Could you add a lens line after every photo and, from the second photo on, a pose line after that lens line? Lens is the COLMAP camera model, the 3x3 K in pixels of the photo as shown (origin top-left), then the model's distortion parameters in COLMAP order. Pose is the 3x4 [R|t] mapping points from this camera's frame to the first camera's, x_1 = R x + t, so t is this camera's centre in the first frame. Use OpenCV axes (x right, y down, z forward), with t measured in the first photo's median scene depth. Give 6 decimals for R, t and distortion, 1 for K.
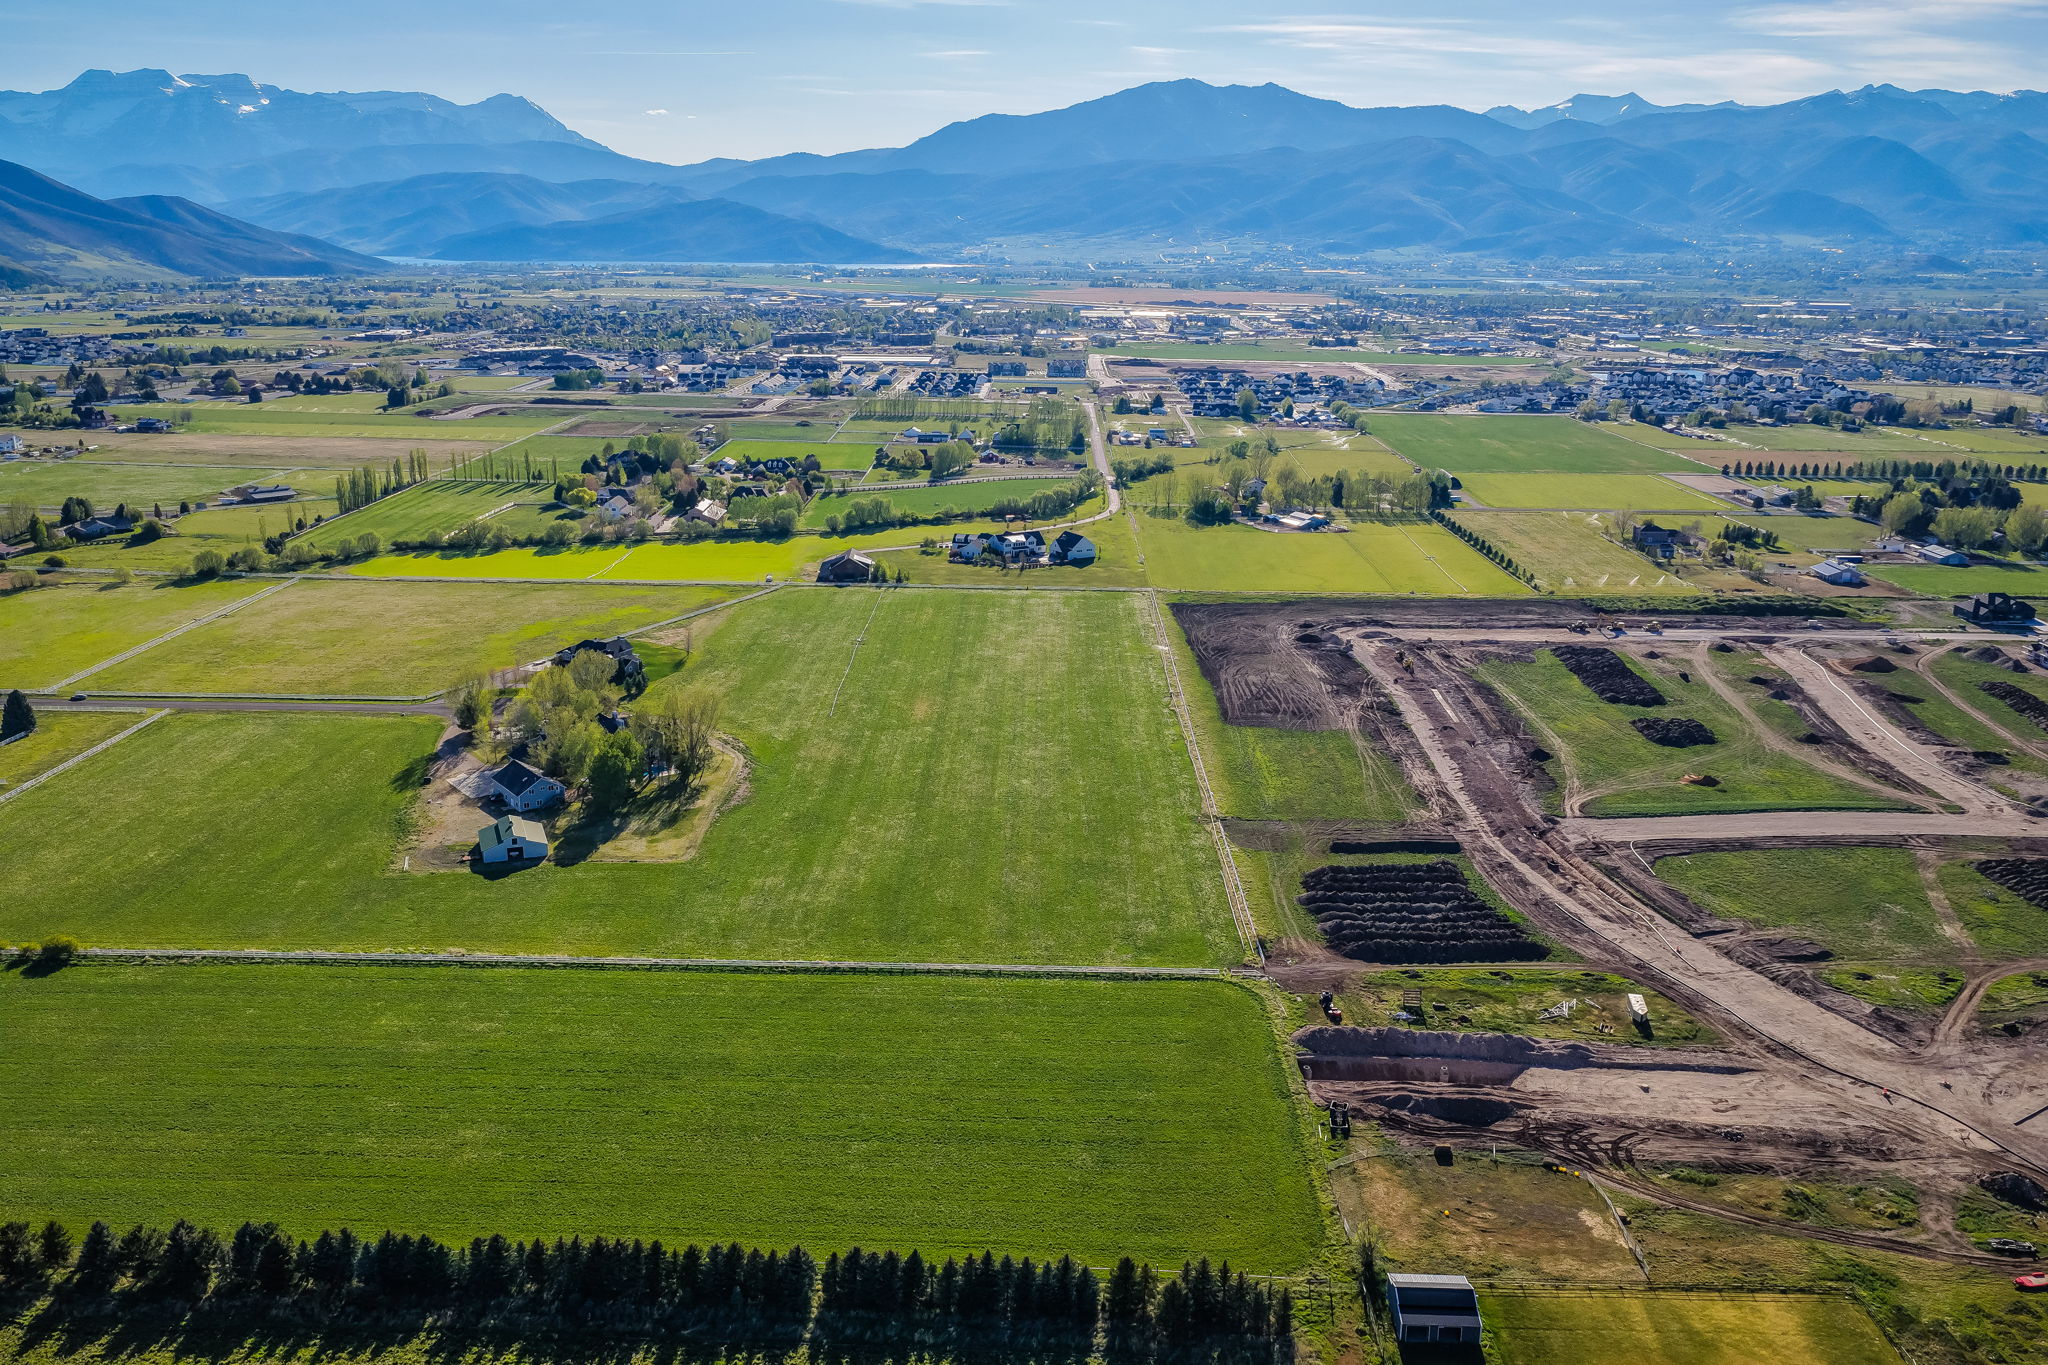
lens RADIAL K [[1733.1, 0, 1024.0], [0, 1733.1, 682.5], [0, 0, 1]] dist [-0.019483, 0.059209]
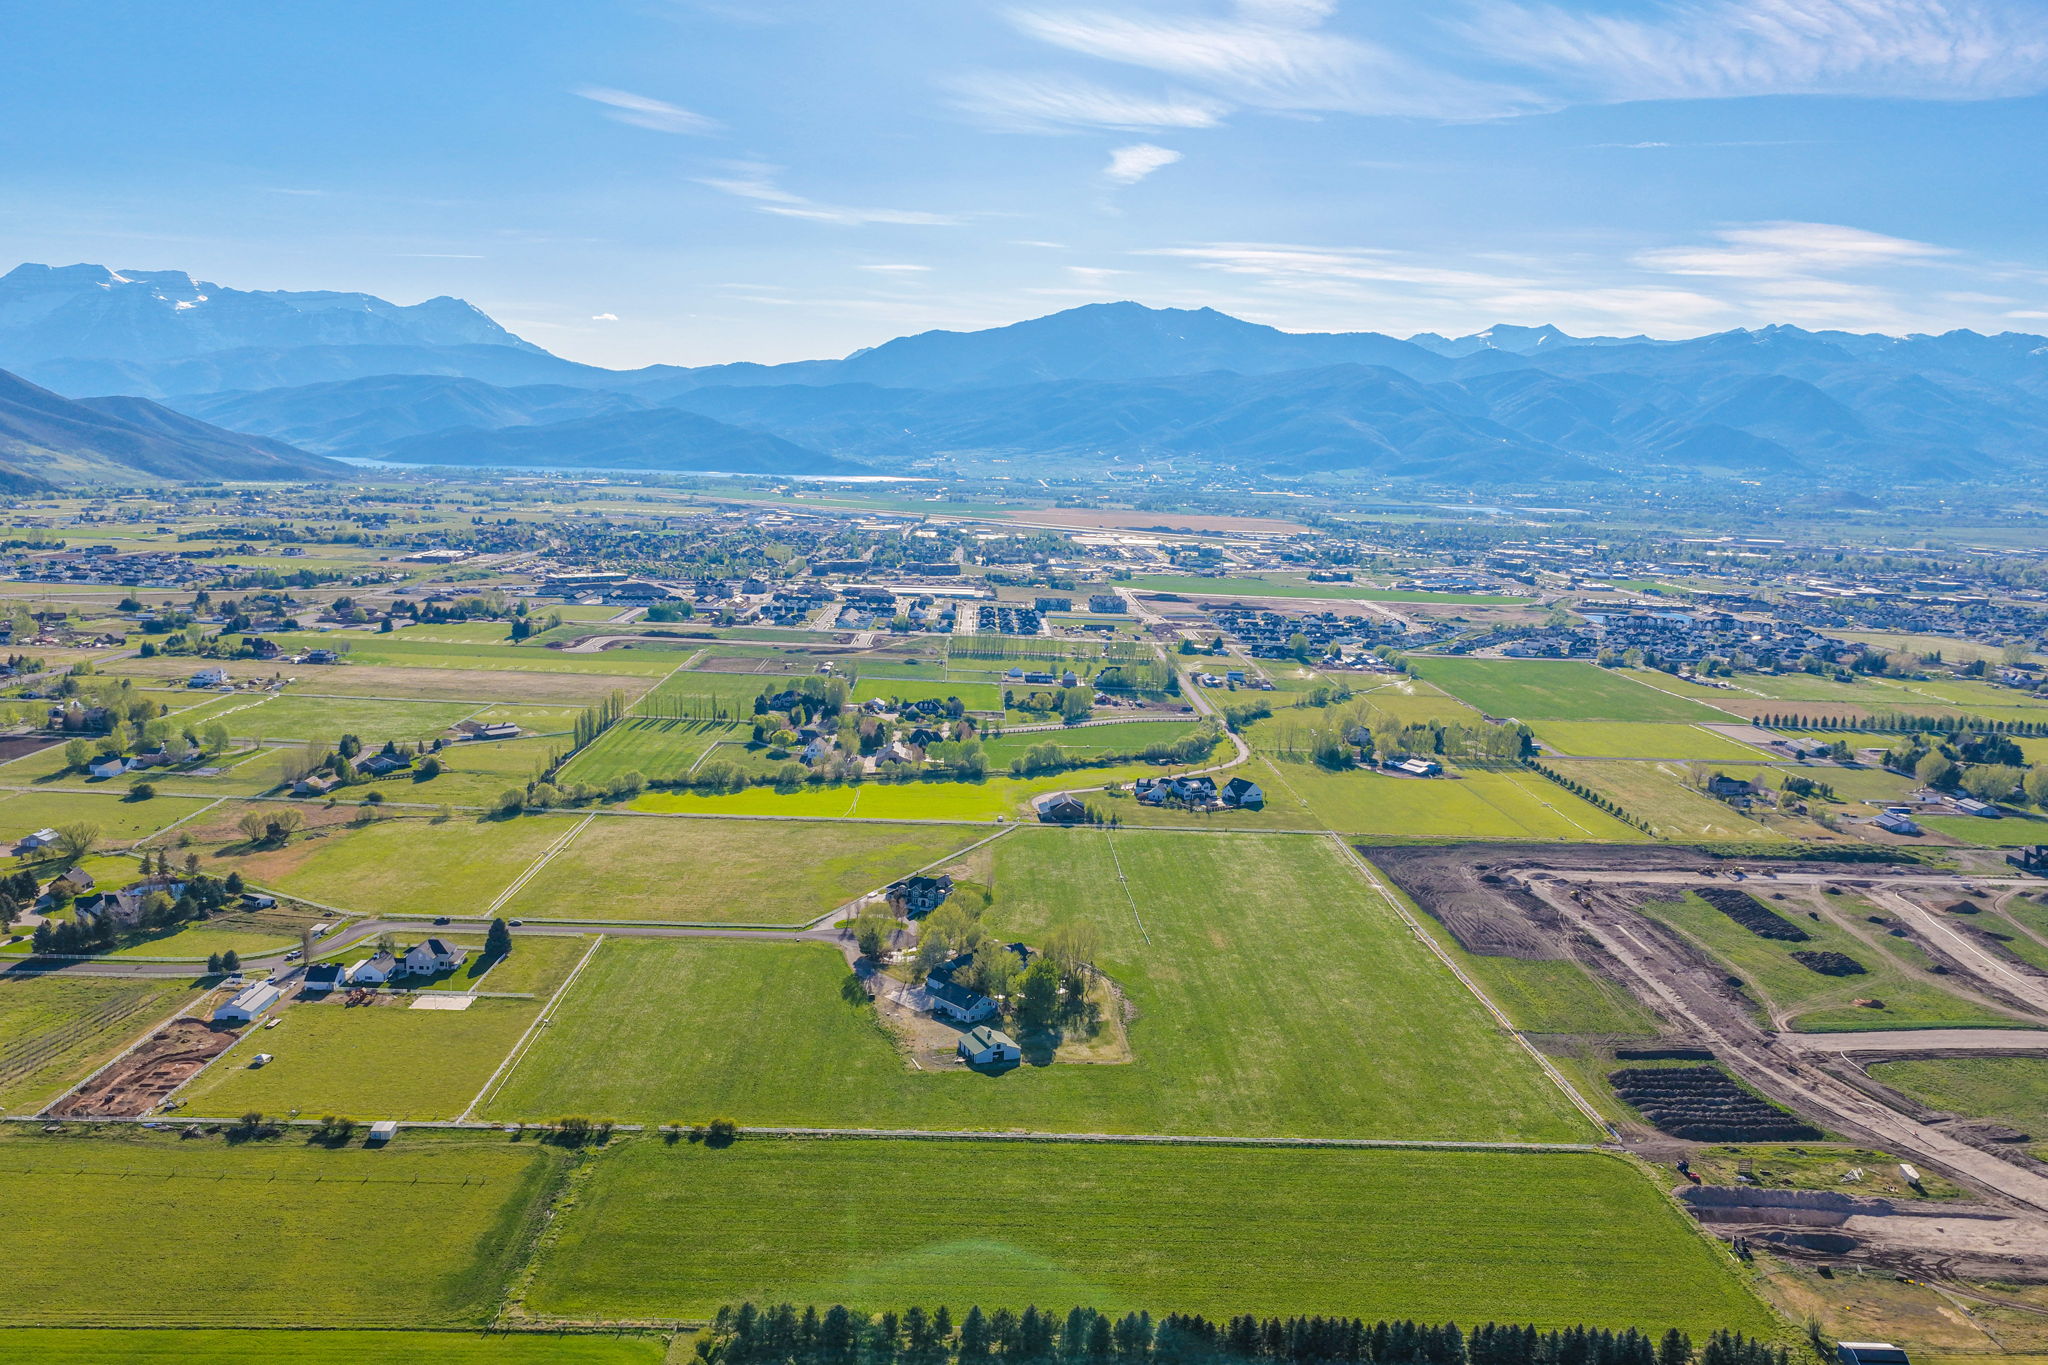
lens RADIAL K [[1780.0, 0, 1024.0], [0, 1780.0, 682.5], [0, 0, 1]] dist [-0.014437, 0.047123]
pose [[0.998493, 0.015962, 0.052509, -0.159173], [-0.009750, 0.993143, -0.116496, -0.010096], [-0.054009, 0.115809, 0.991802, -0.150934]]
